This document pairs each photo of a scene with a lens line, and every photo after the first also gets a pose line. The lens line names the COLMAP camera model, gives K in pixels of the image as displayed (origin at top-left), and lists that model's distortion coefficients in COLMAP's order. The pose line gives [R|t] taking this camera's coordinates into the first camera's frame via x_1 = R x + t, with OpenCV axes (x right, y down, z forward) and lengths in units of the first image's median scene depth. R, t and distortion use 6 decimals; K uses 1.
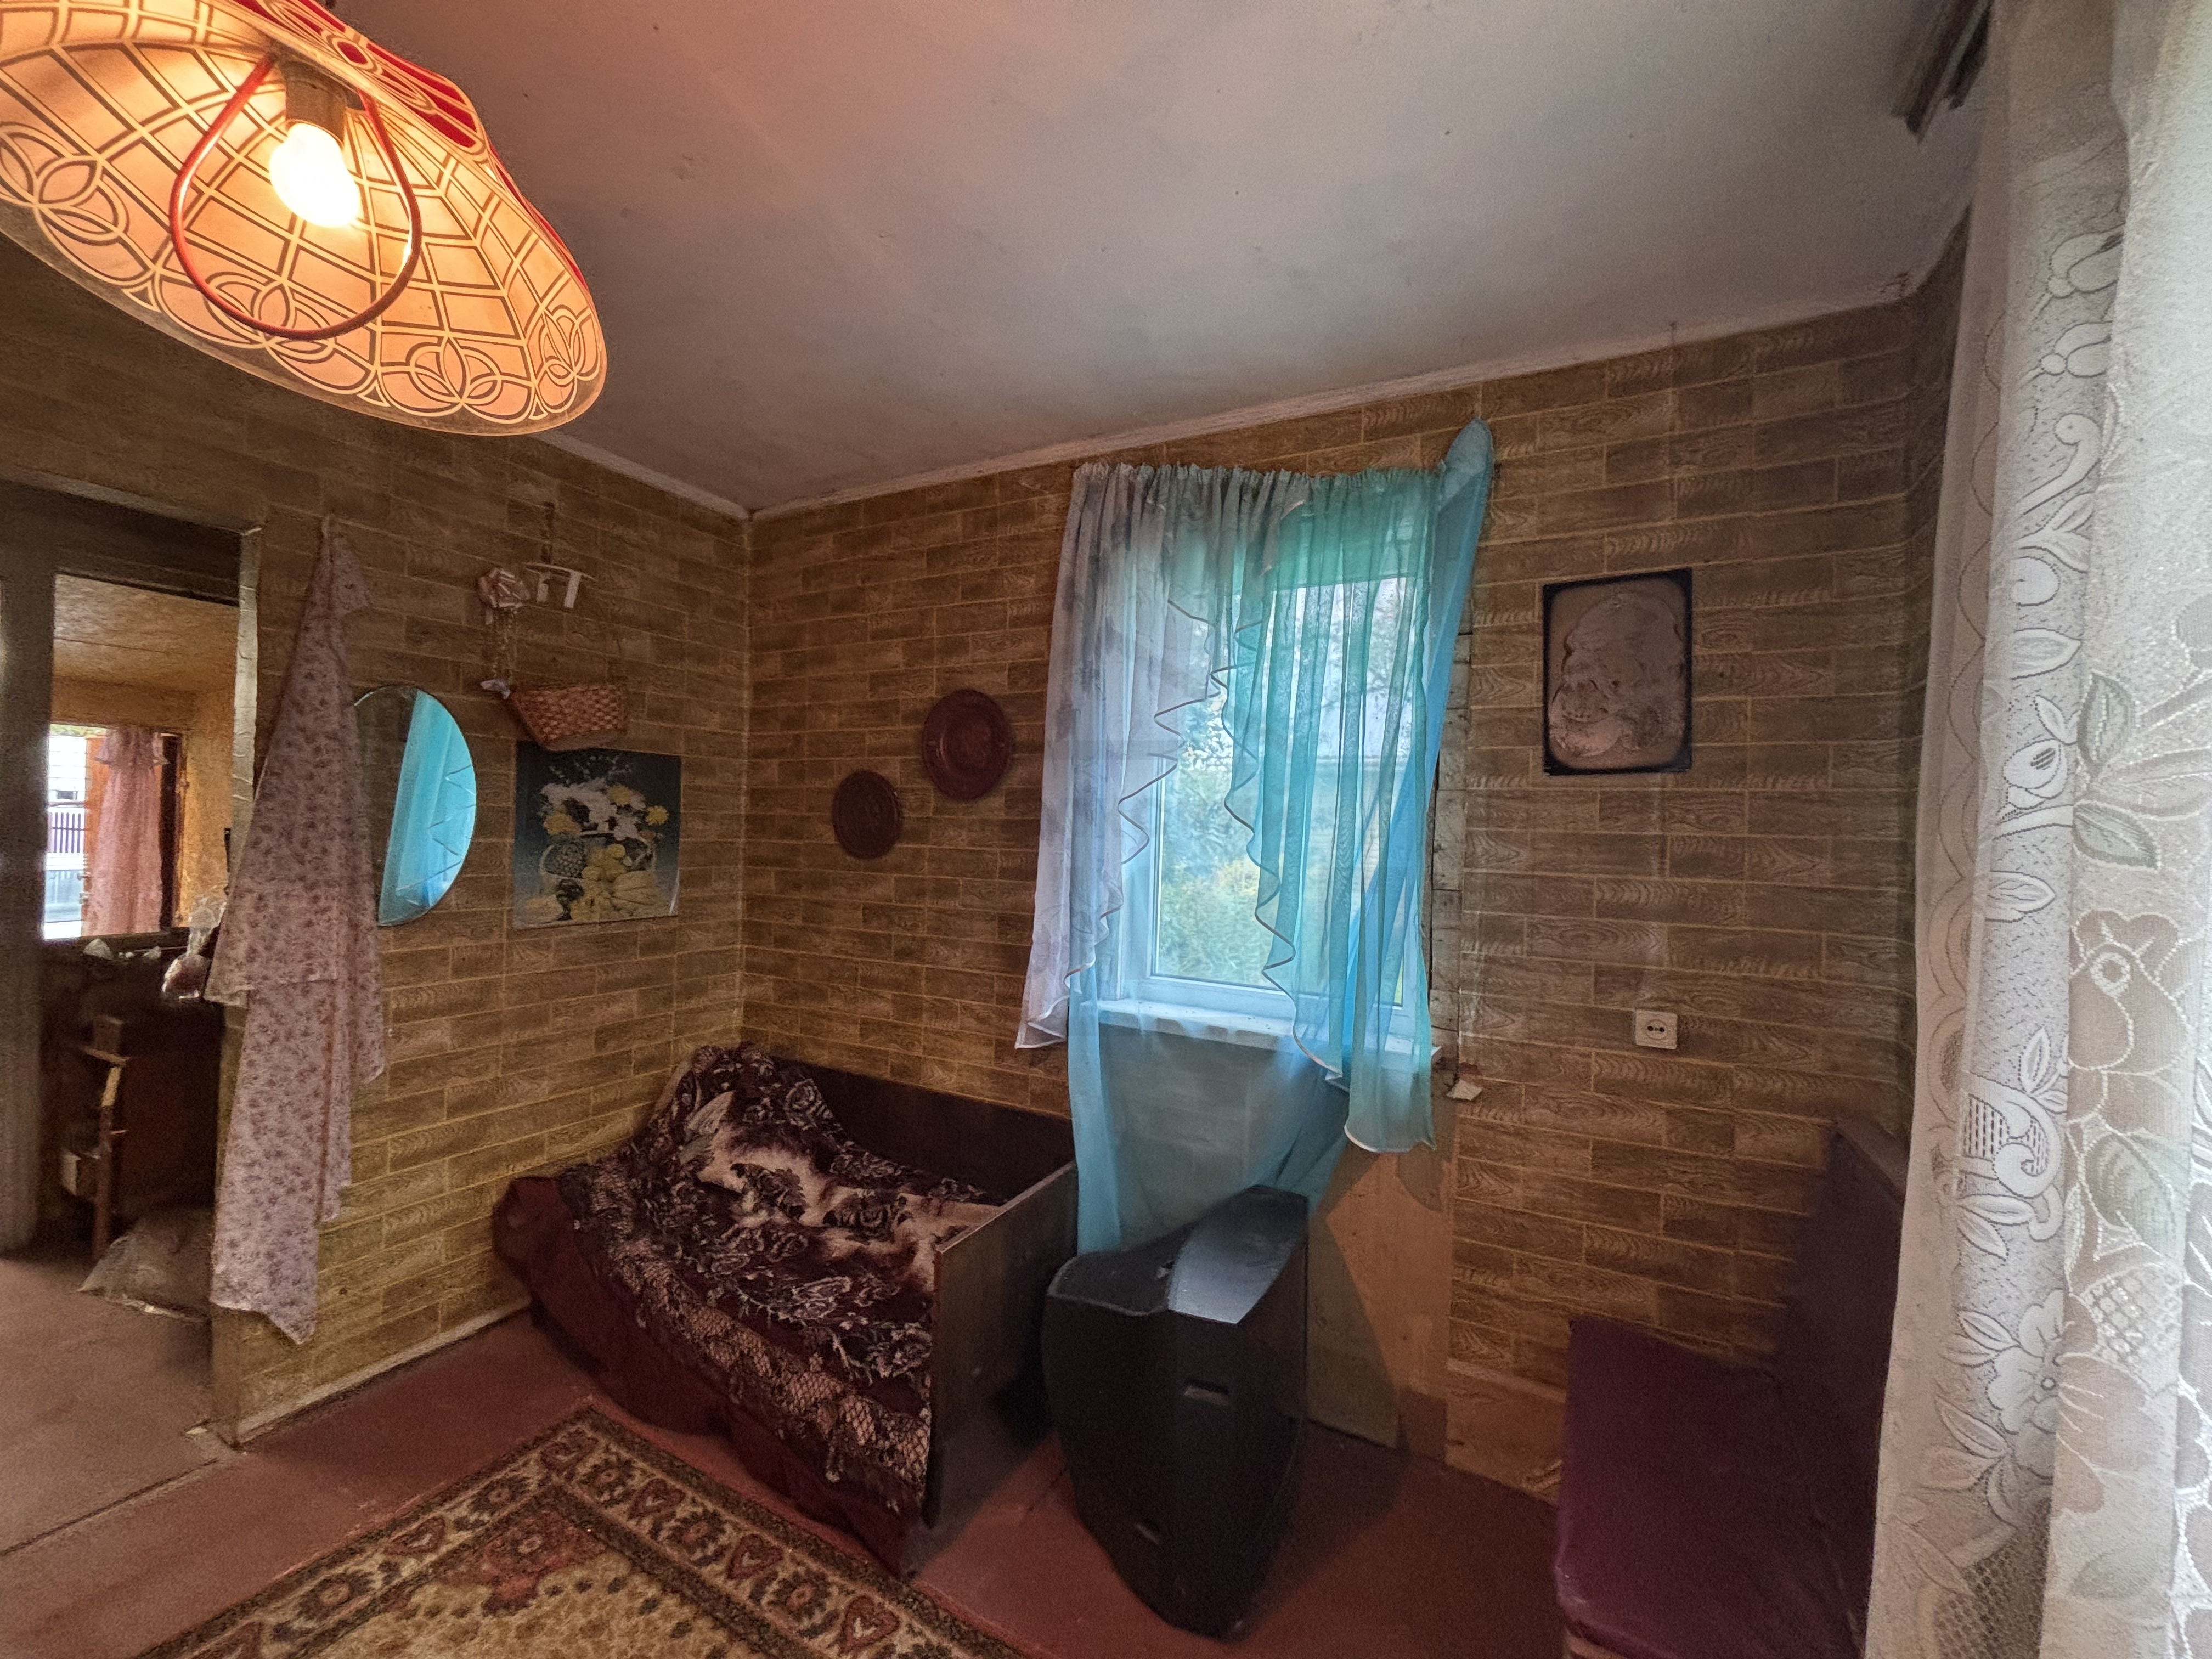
lens RADIAL K [[877.2, 0, 1098.7], [0, 877.2, 832.2], [0, 0, 1]] dist [-0.005376, 0.001020]
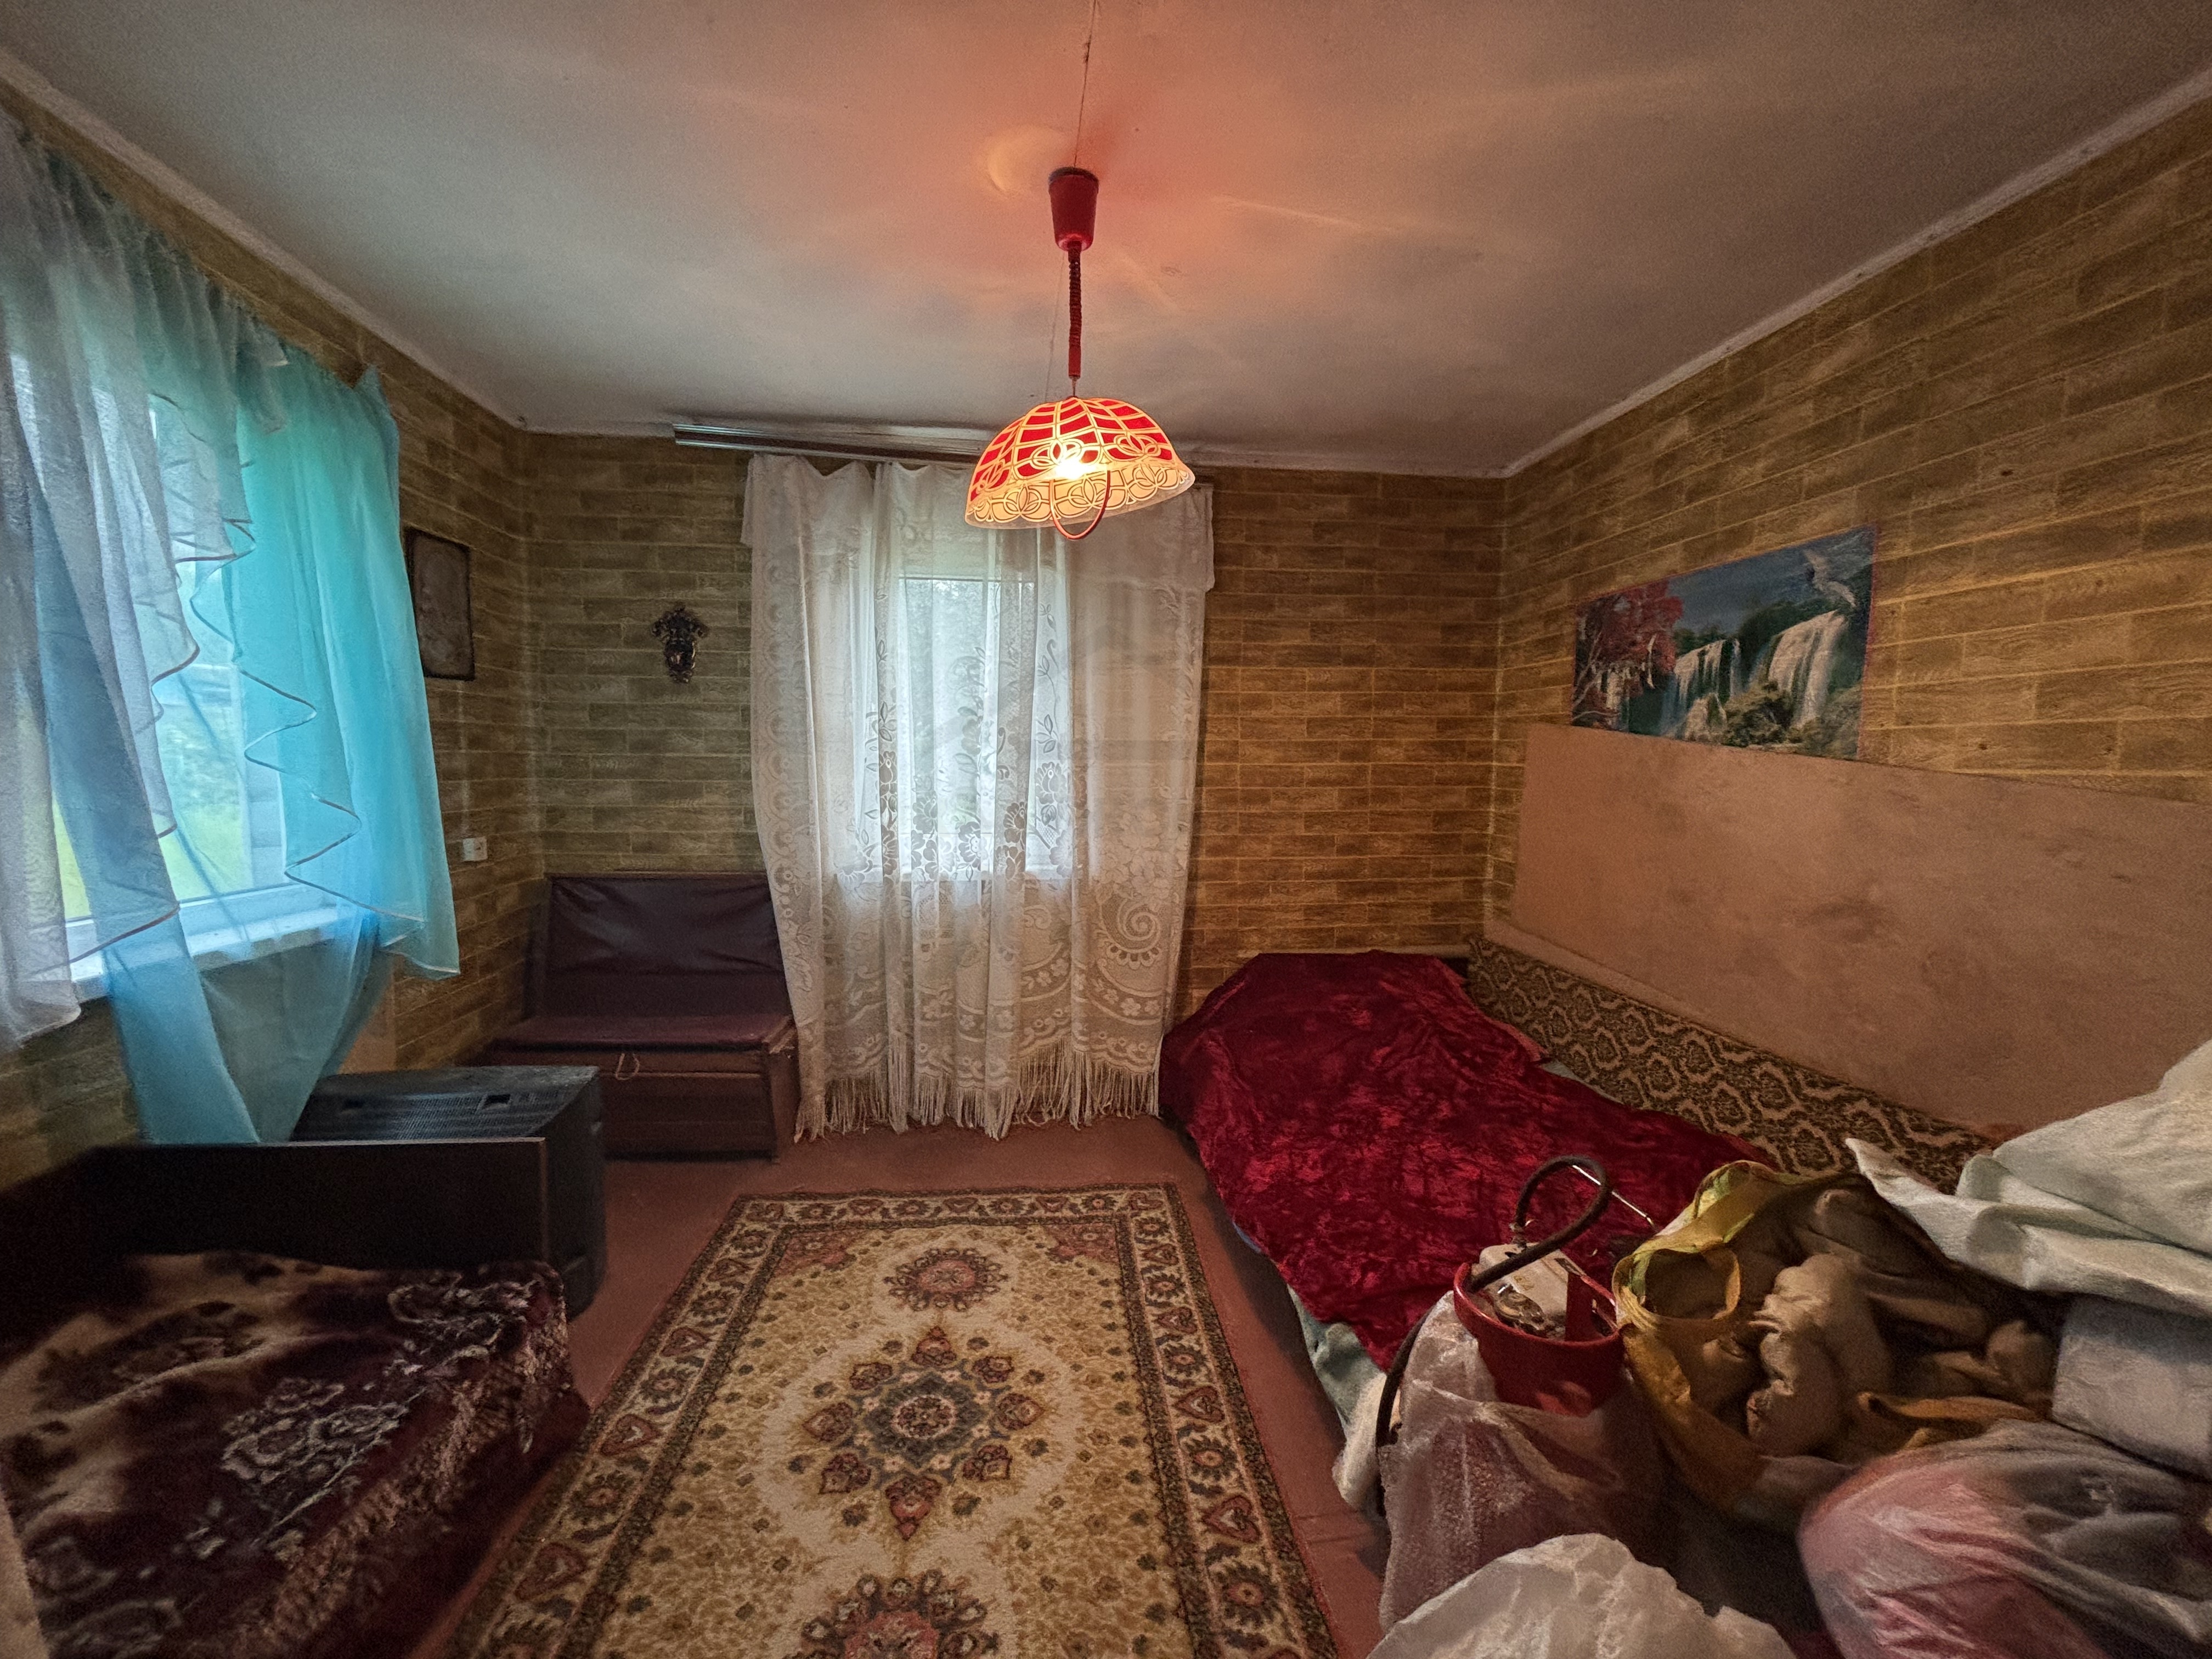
lens RADIAL K [[877.2, 0, 1101.7], [0, 877.2, 826.6], [0, 0, 1]] dist [-0.005376, 0.001020]
pose [[-0.554219, -0.105731, 0.825628, -1.223243], [-0.036891, 0.994045, 0.102535, -0.013211], [-0.831553, 0.026368, -0.554820, 0.922196]]
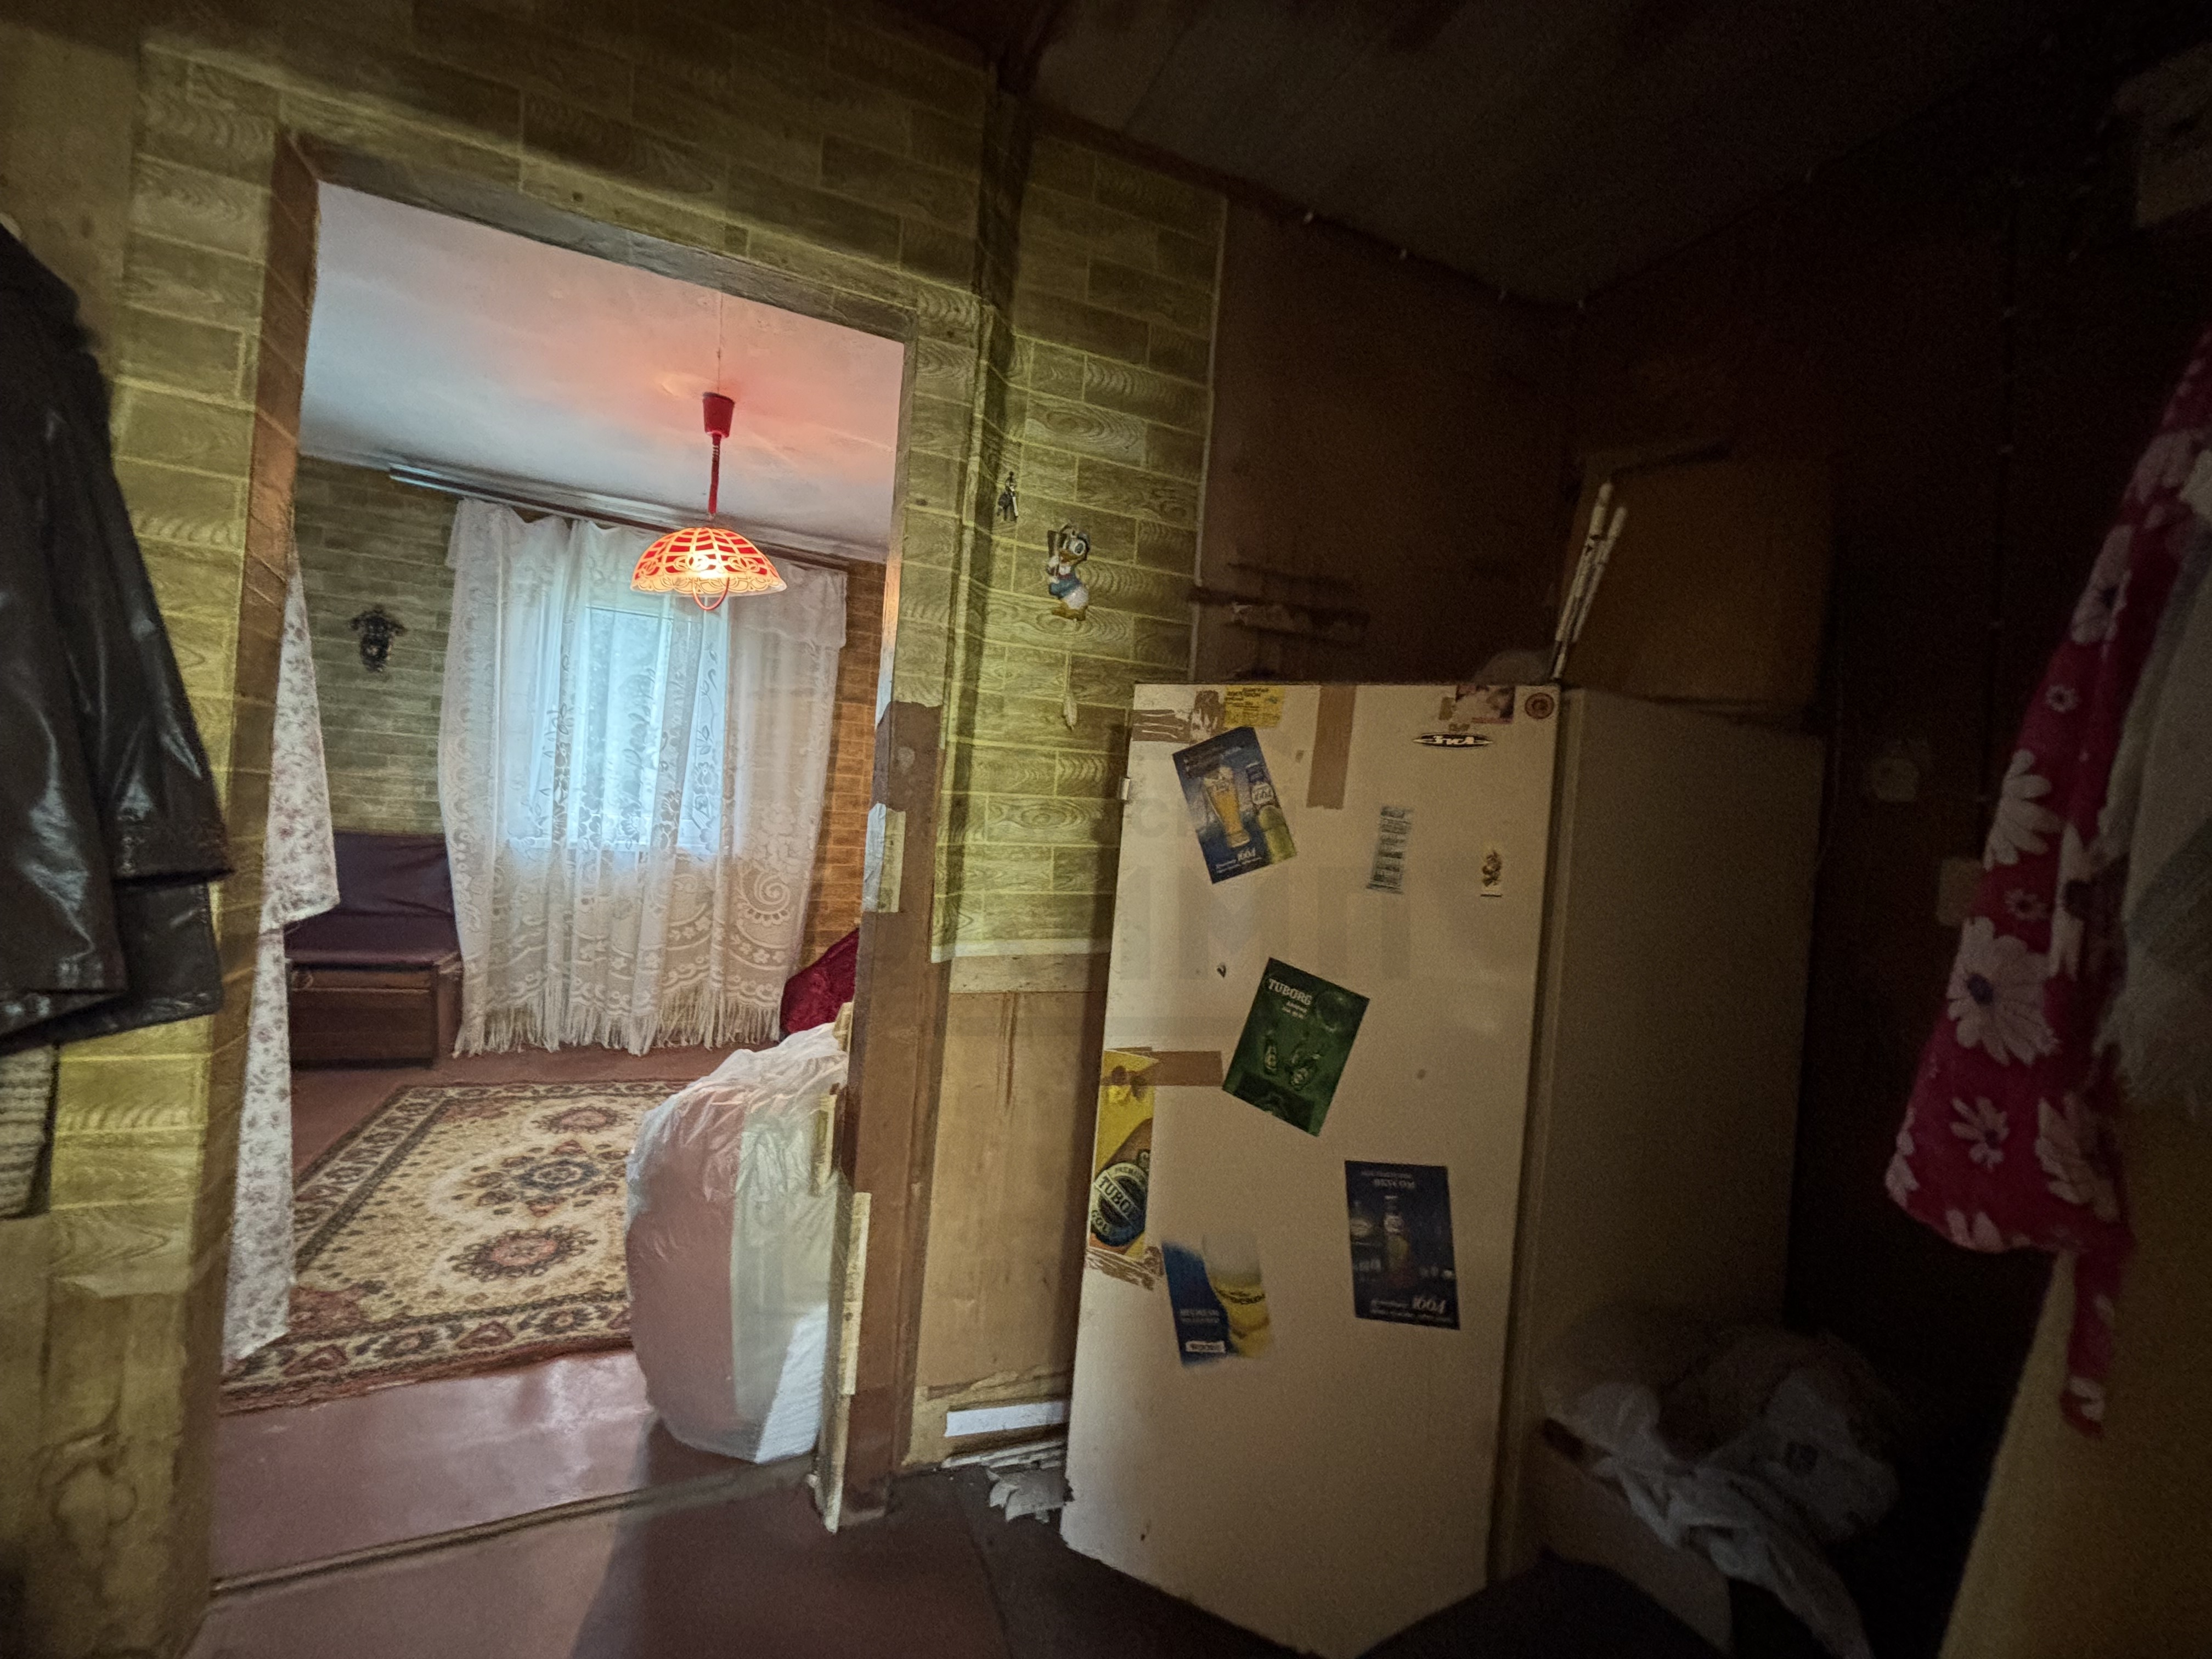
lens RADIAL K [[877.2, 0, 1091.8], [0, 877.2, 819.7], [0, 0, 1]] dist [-0.005376, 0.001020]
pose [[-0.773033, -0.108779, 0.624970, -1.917892], [-0.113438, 0.993013, 0.032526, 0.001158], [-0.624141, -0.045752, -0.779971, 1.173962]]
